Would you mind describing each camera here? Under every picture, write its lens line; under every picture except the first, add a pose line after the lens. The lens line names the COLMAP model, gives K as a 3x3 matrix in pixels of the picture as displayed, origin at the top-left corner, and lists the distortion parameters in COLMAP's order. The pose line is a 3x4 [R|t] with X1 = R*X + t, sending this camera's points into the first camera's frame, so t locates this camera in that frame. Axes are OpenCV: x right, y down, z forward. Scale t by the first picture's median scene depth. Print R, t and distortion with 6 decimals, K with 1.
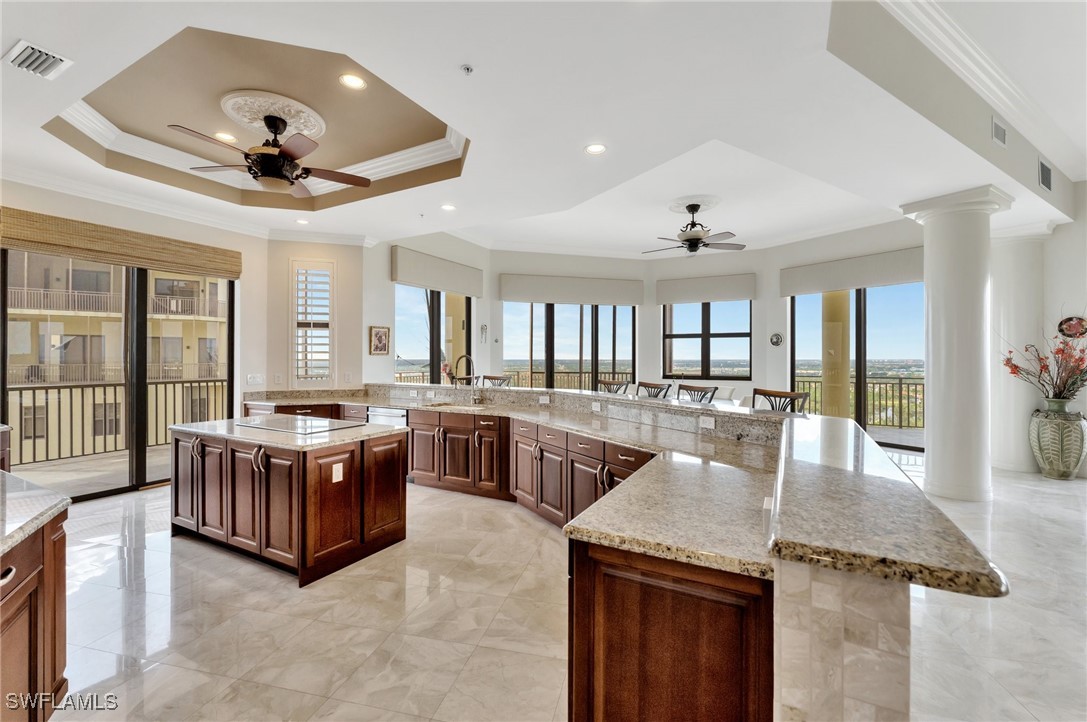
lens RADIAL K [[435.1, 0, 534.8], [0, 435.1, 353.1], [0, 0, 1]] dist [-0.003766, 0.000727]
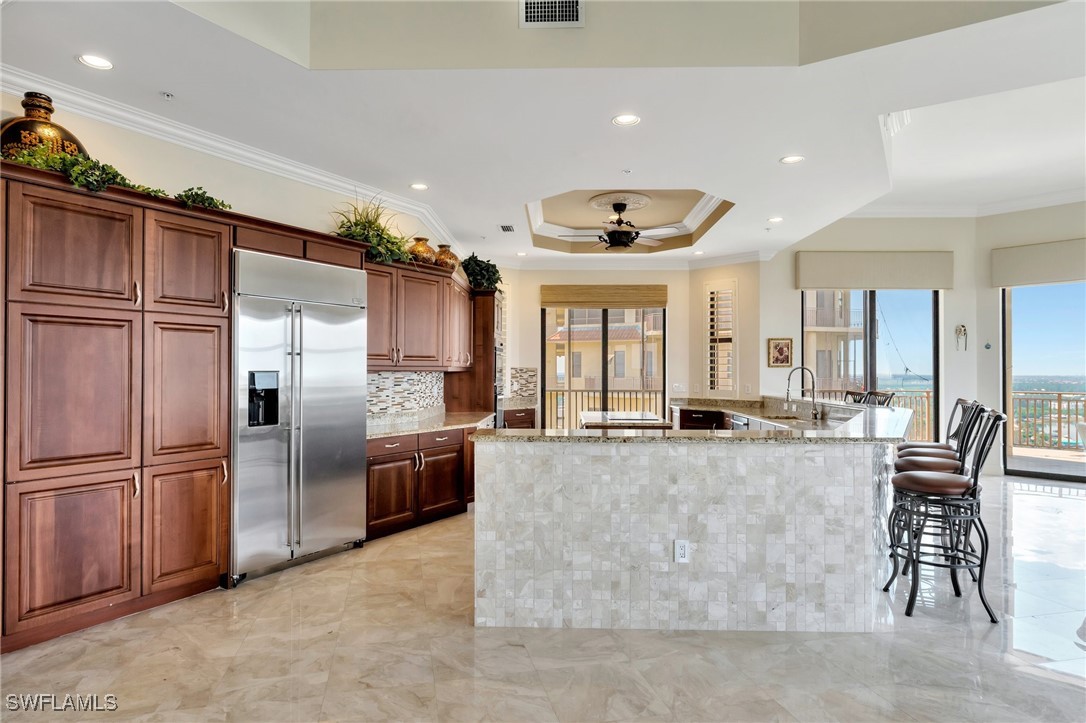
lens RADIAL K [[611.3, 0, 551.7], [0, 611.3, 365.2], [0, 0, 1]] dist [-0.001193, -0.000281]
pose [[0.456922, -0.005959, -0.889487, 0.714418], [0.003510, 0.999982, -0.004896, 0.005214], [0.889500, -0.000885, 0.456935, -0.092820]]
